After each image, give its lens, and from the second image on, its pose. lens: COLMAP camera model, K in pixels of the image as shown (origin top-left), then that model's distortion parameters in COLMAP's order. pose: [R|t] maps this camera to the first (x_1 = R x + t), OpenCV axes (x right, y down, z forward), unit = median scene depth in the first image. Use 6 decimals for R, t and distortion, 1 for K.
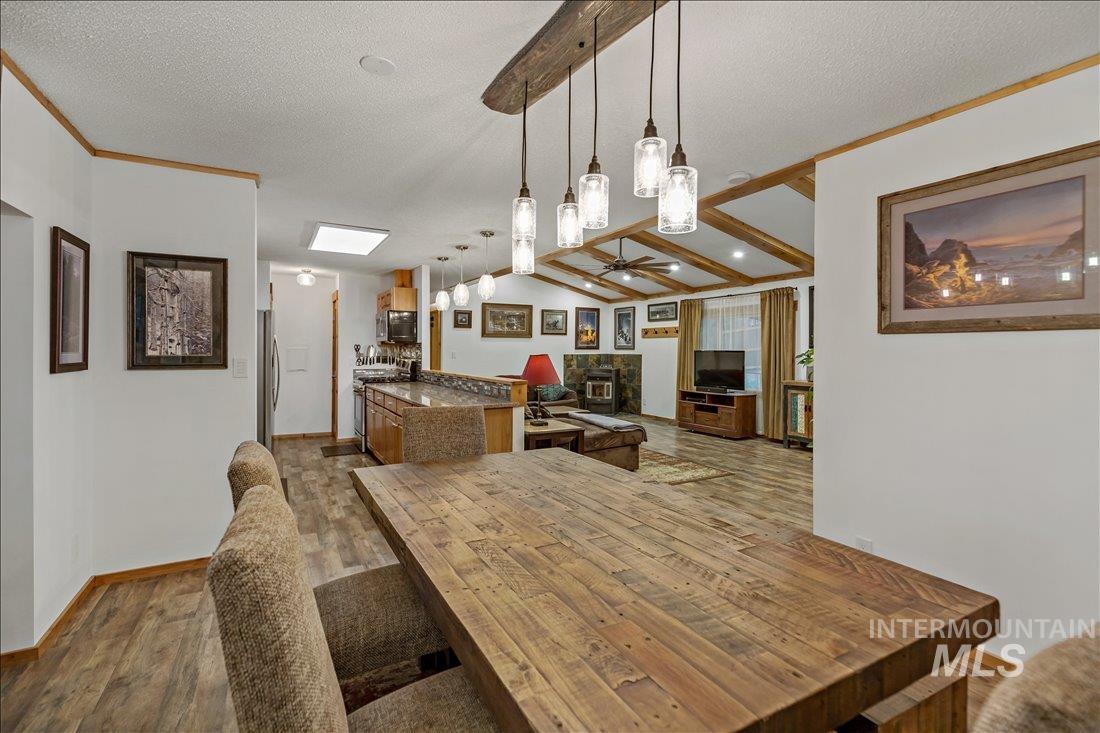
lens RADIAL K [[502.3, 0, 550.0], [0, 502.3, 332.3], [0, 0, 1]] dist [0.004791, -0.001500]
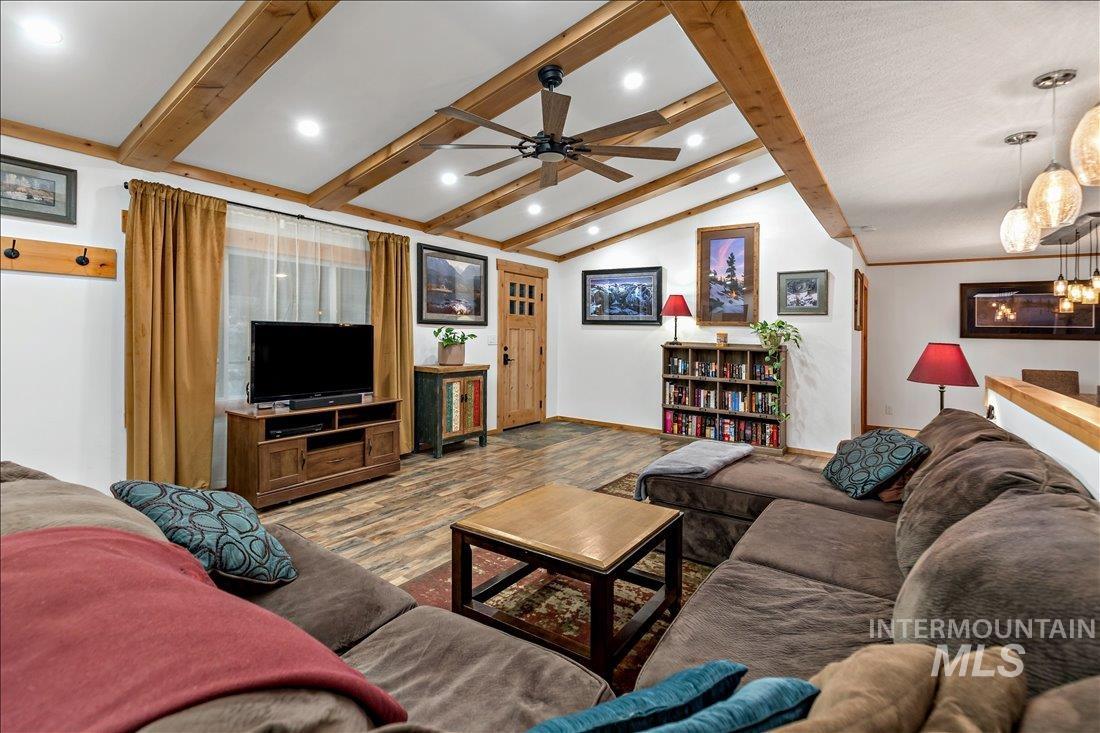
lens RADIAL K [[506.2, 0, 573.4], [0, 506.2, 340.8], [0, 0, 1]] dist [0.001218, 0.000231]
pose [[-0.487758, -0.027142, 0.872557, -0.251627], [-0.053874, 0.998547, 0.000946, 0.041122], [-0.871315, -0.046547, -0.488511, 1.077336]]
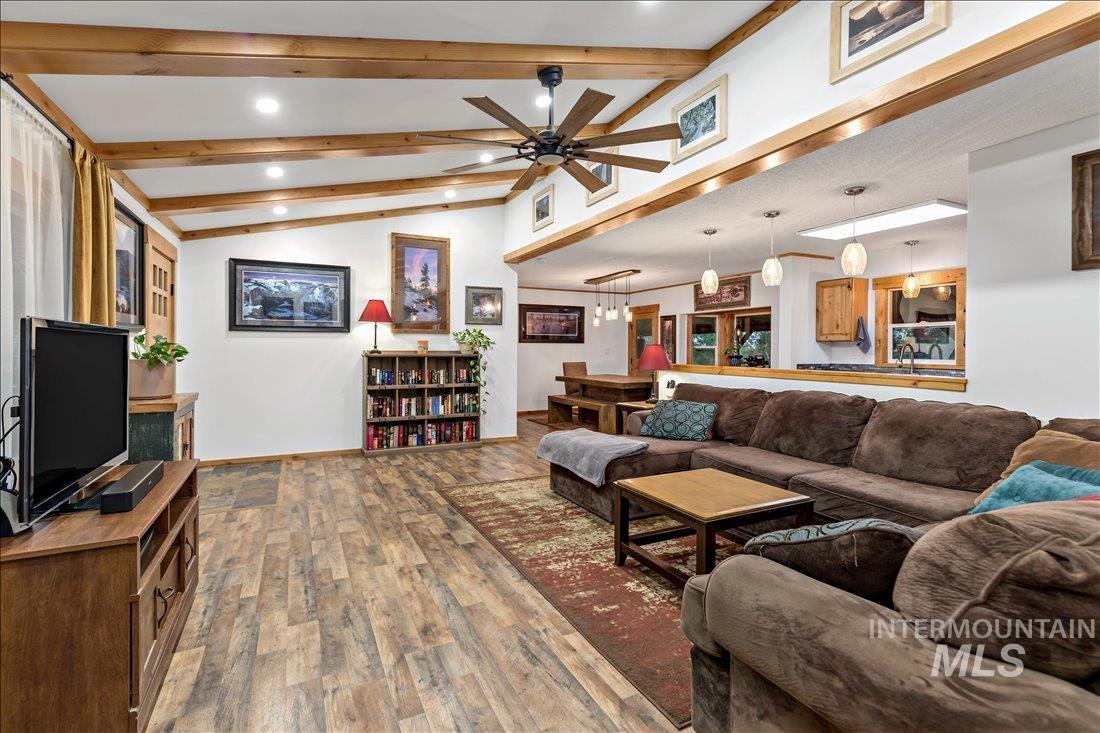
lens RADIAL K [[502.3, 0, 555.5], [0, 502.3, 358.6], [0, 0, 1]] dist [0.004791, -0.001500]
pose [[-0.999757, -0.007610, 0.020670, 0.109518], [-0.007877, 0.999886, -0.012859, 0.055108], [-0.020570, -0.013019, -0.999704, 1.294555]]
